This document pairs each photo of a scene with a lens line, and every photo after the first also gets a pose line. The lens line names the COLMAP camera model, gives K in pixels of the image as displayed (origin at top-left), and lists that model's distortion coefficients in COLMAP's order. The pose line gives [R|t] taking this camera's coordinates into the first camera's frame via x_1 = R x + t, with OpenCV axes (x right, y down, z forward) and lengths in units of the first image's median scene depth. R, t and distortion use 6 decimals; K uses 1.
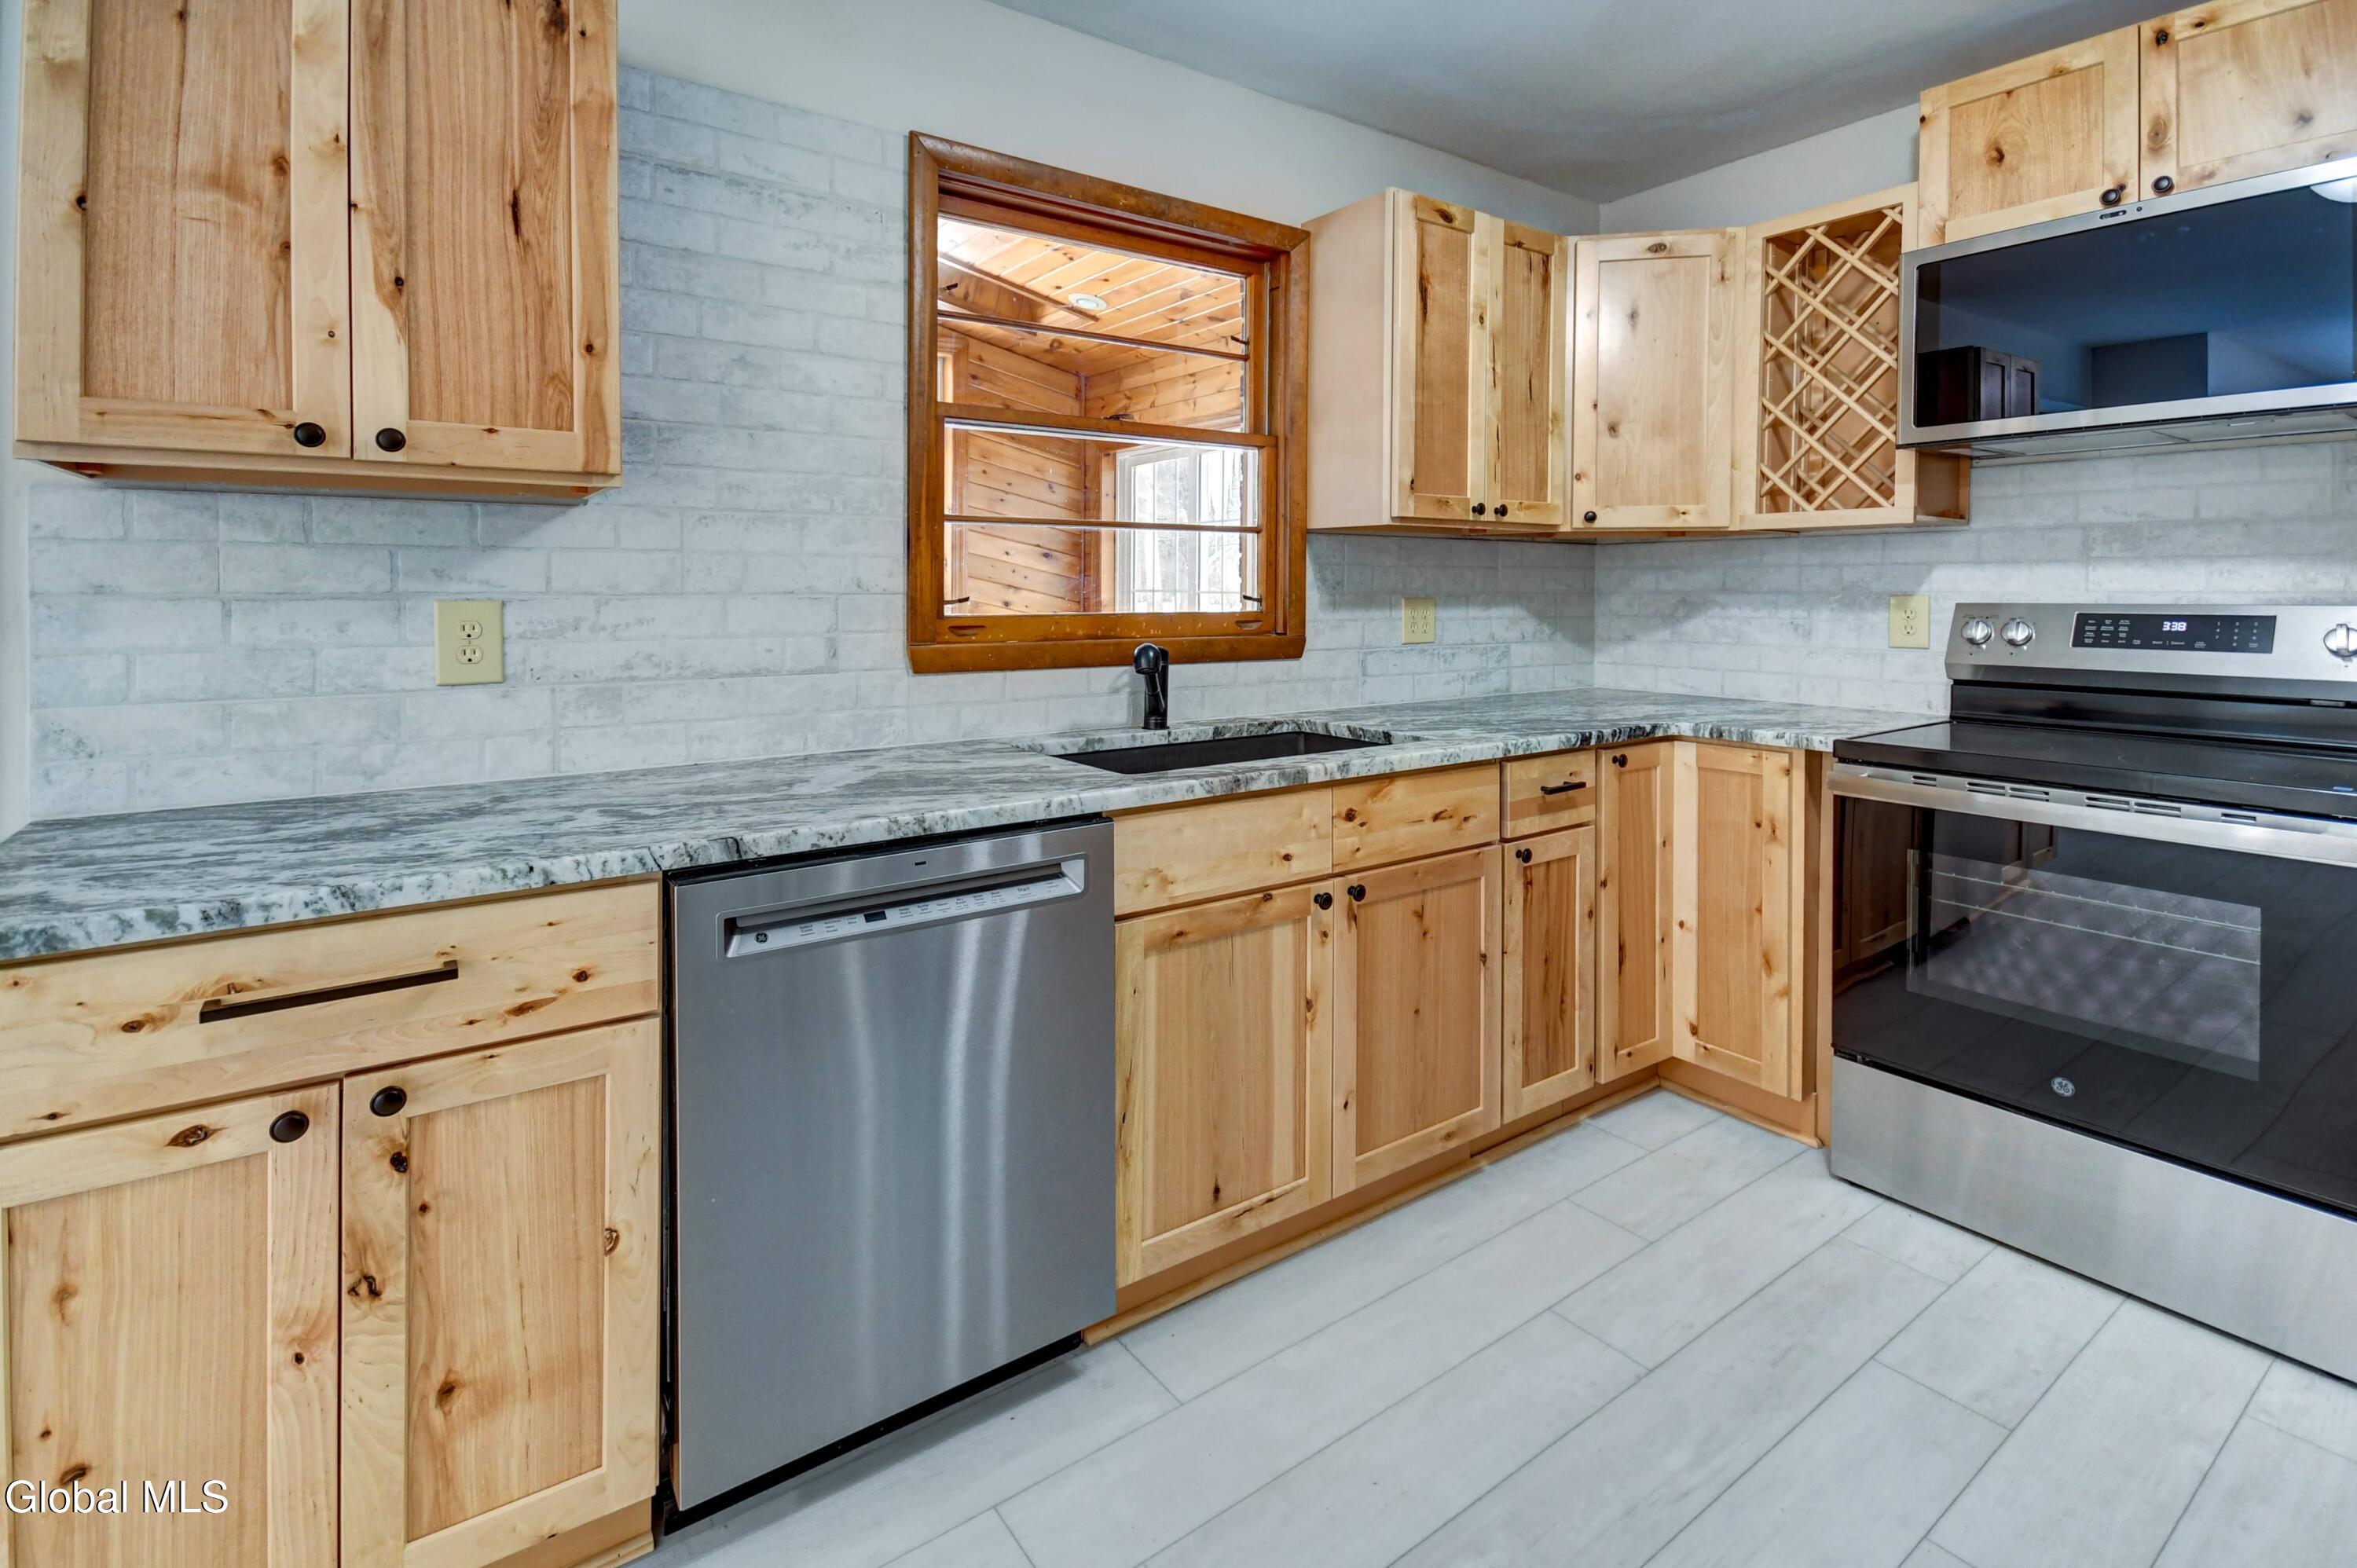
lens RADIAL K [[1071.6, 0, 1176.7], [0, 1071.6, 611.4], [0, 0, 1]] dist [0.006246, -0.002432]
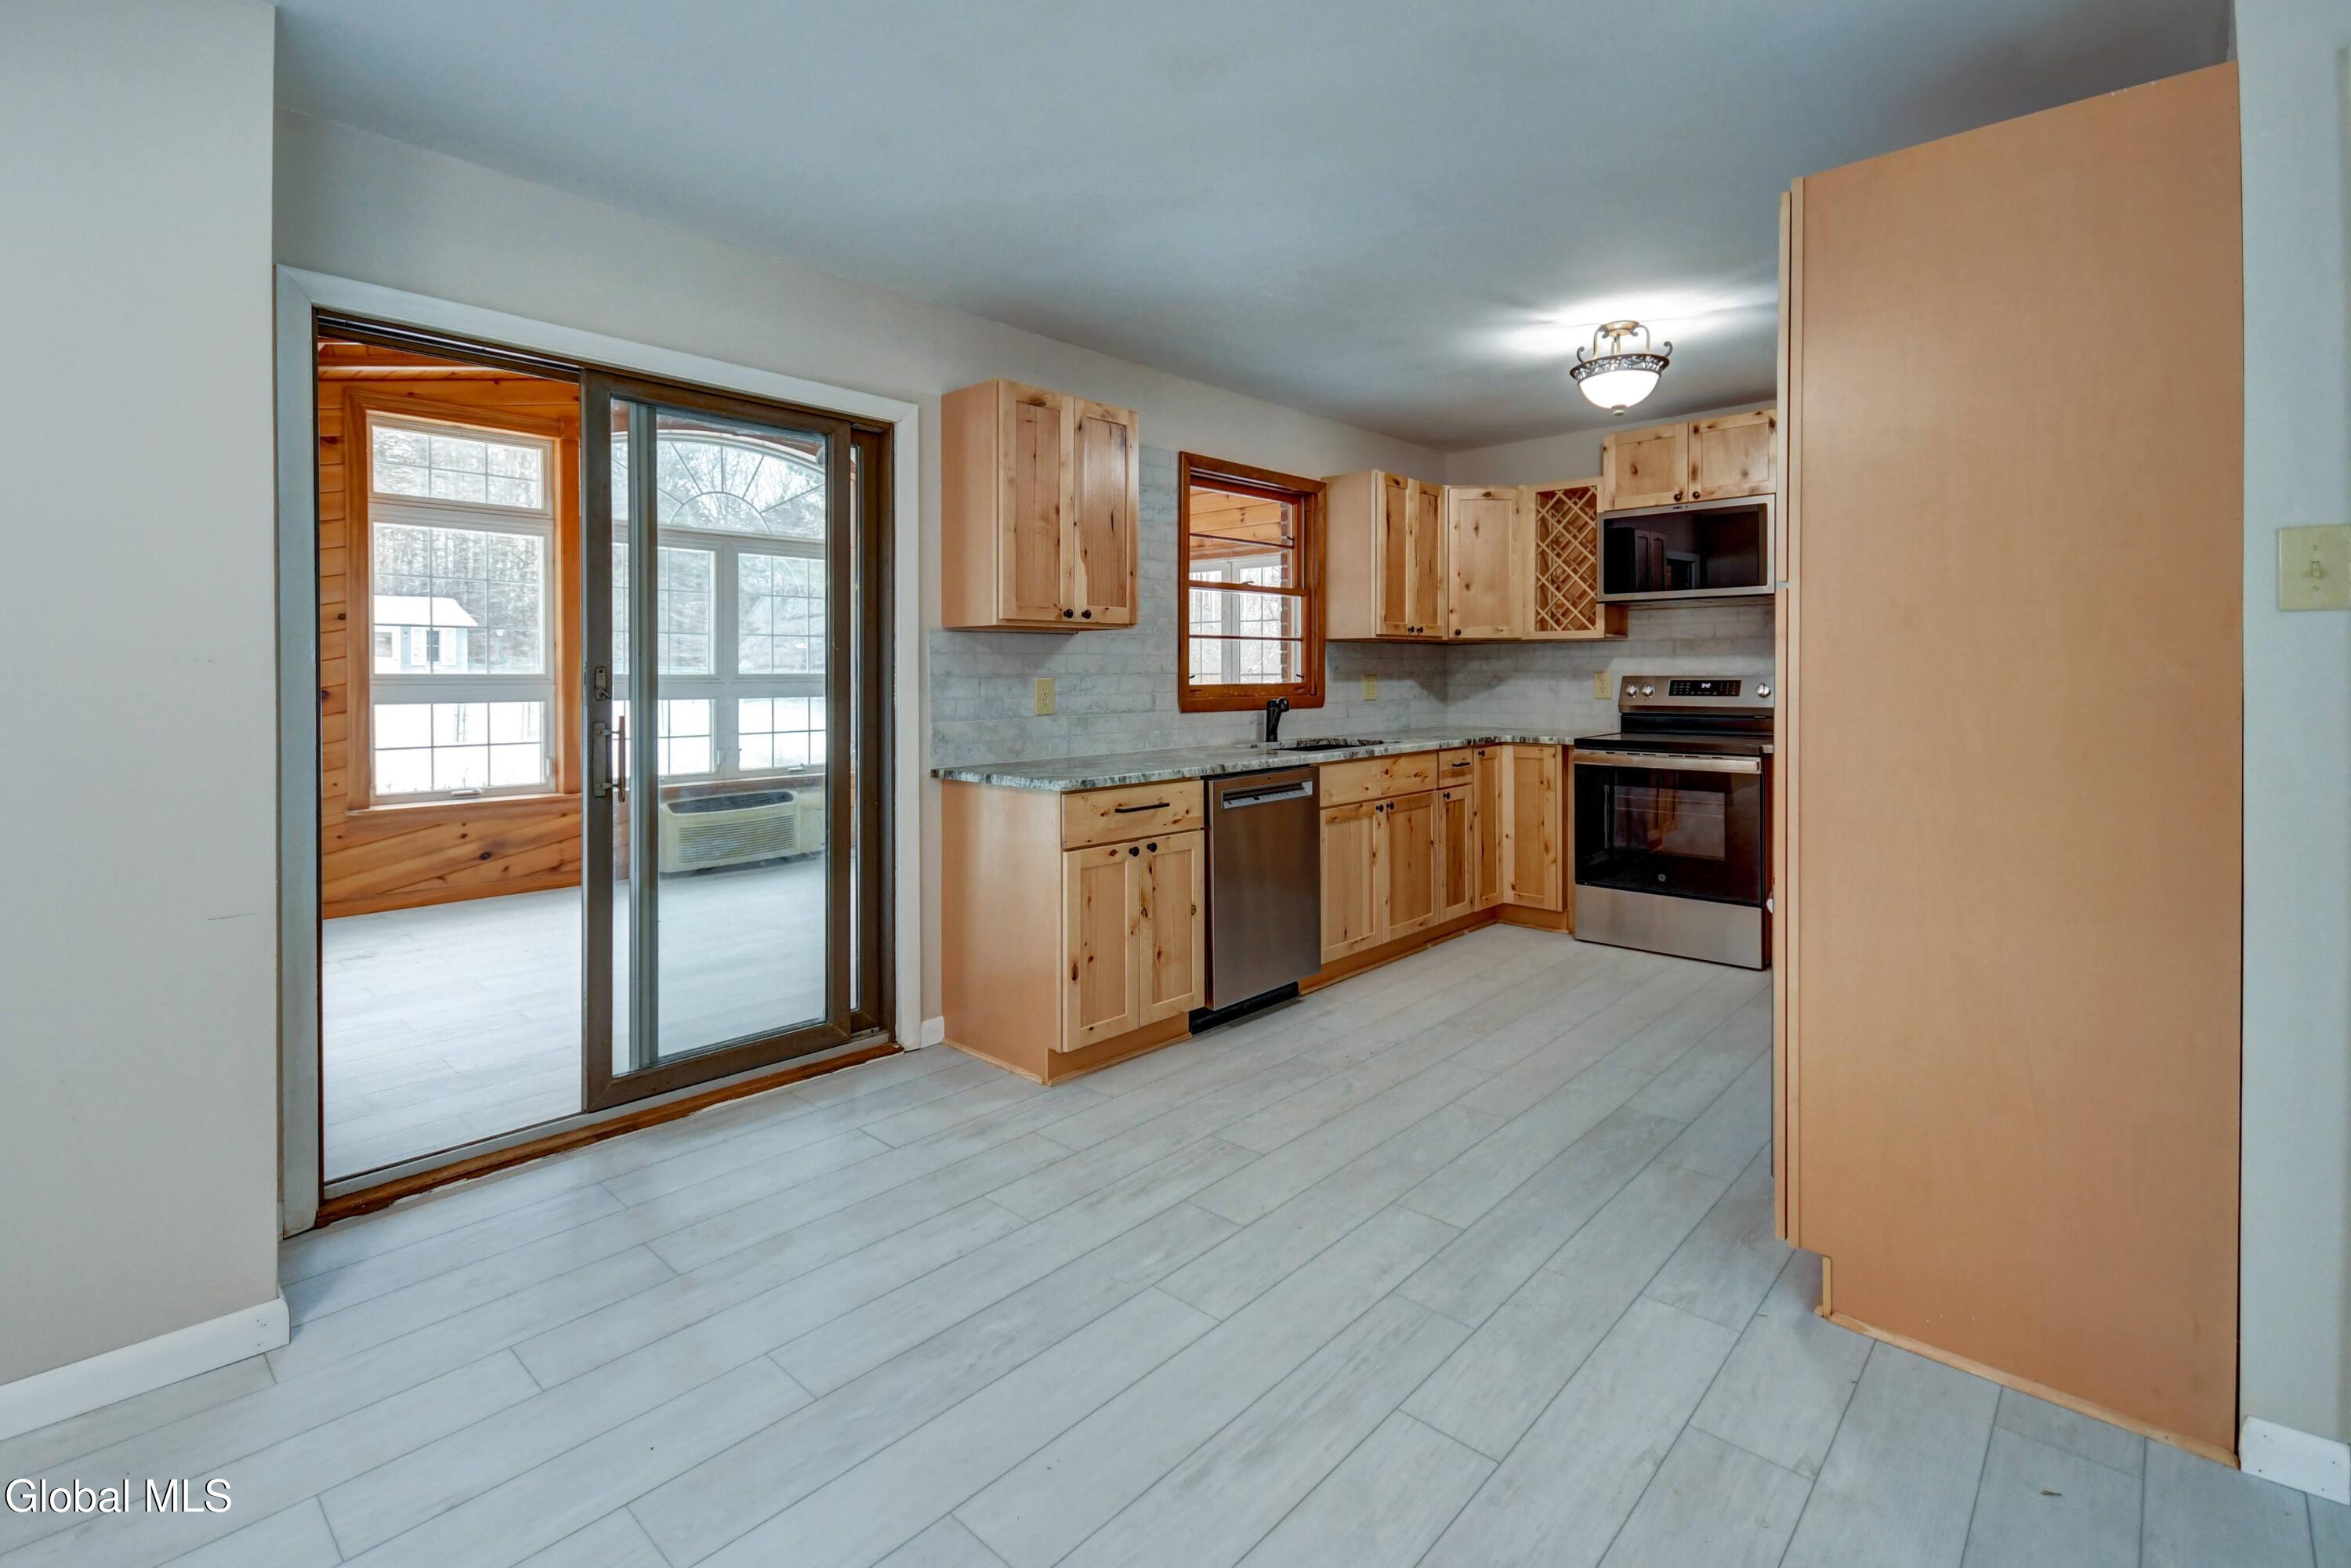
lens RADIAL K [[1068.9, 0, 1192.0], [0, 1068.9, 689.8], [0, 0, 1]] dist [0.006246, -0.002432]
pose [[0.969939, -0.009563, 0.243158, -0.679532], [0.010337, 0.999945, -0.001907, 0.017357], [-0.243127, 0.004363, 0.969985, -0.934217]]
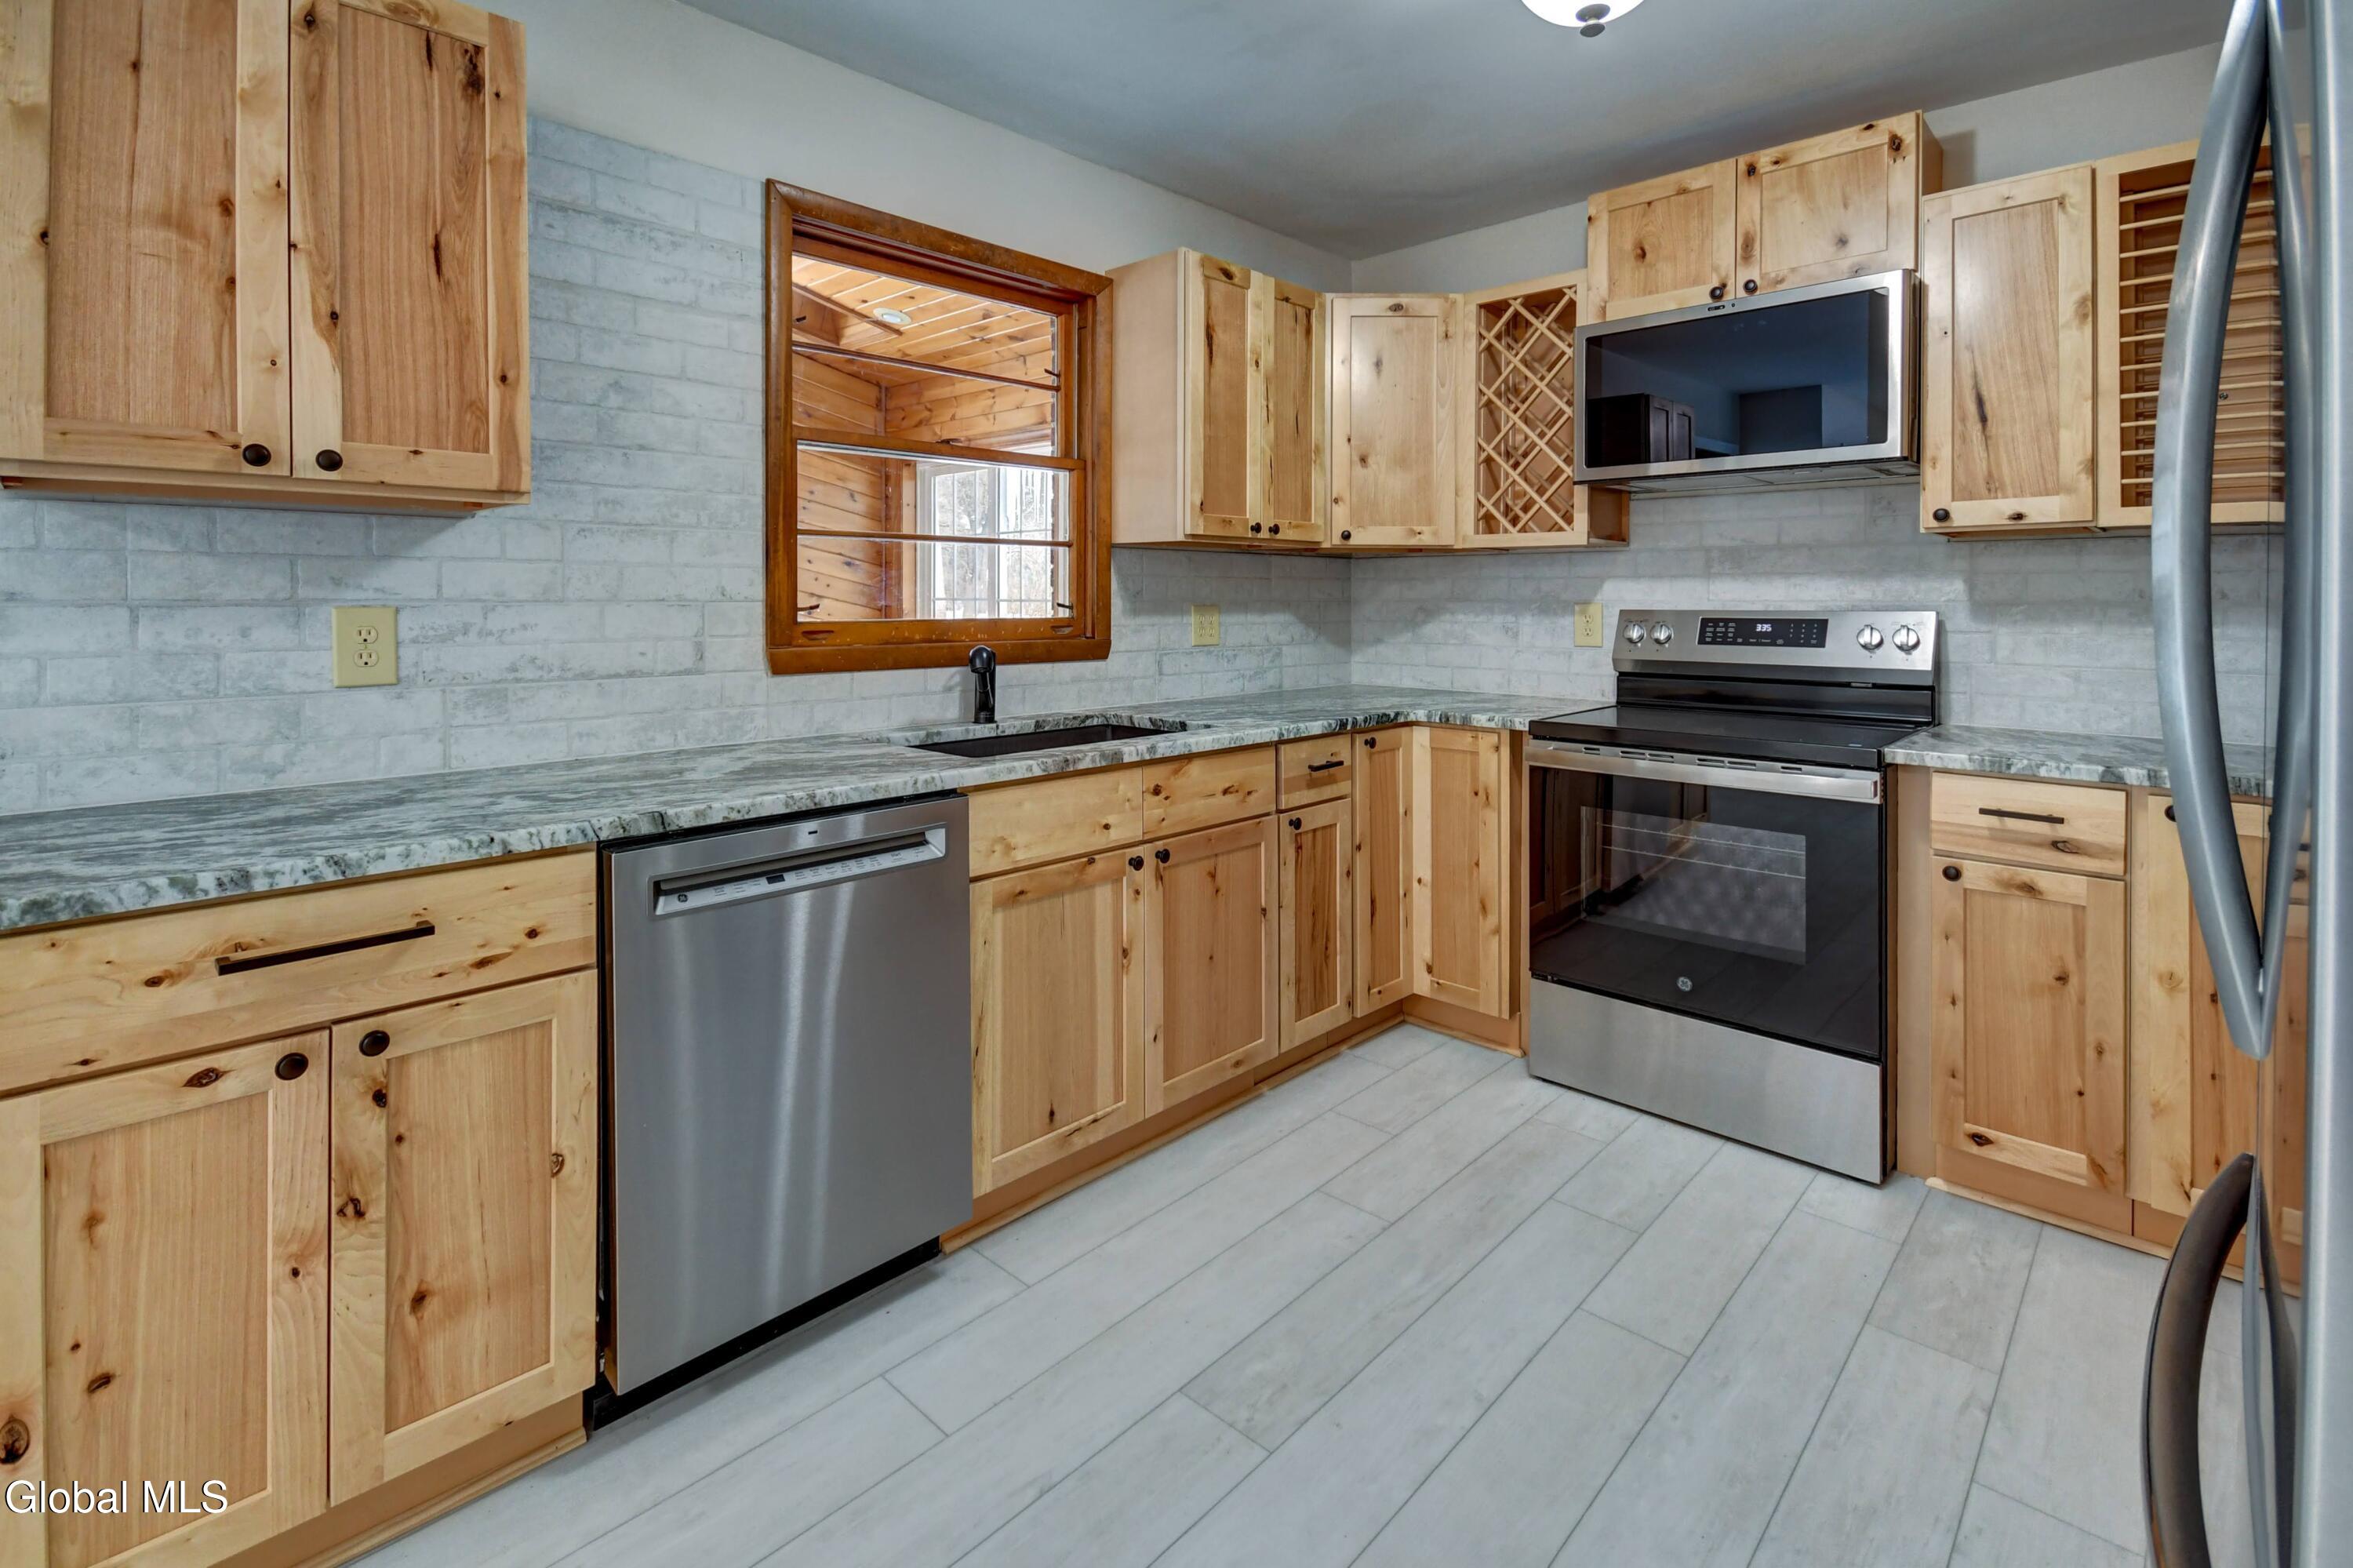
lens RADIAL K [[1069.9, 0, 1180.4], [0, 1069.9, 617.2], [0, 0, 1]] dist [0.006246, -0.002432]
pose [[0.975825, -0.002999, 0.218533, -0.064417], [0.003617, 0.999991, -0.002428, 0.003471], [-0.218523, 0.003160, 0.975827, -0.135494]]
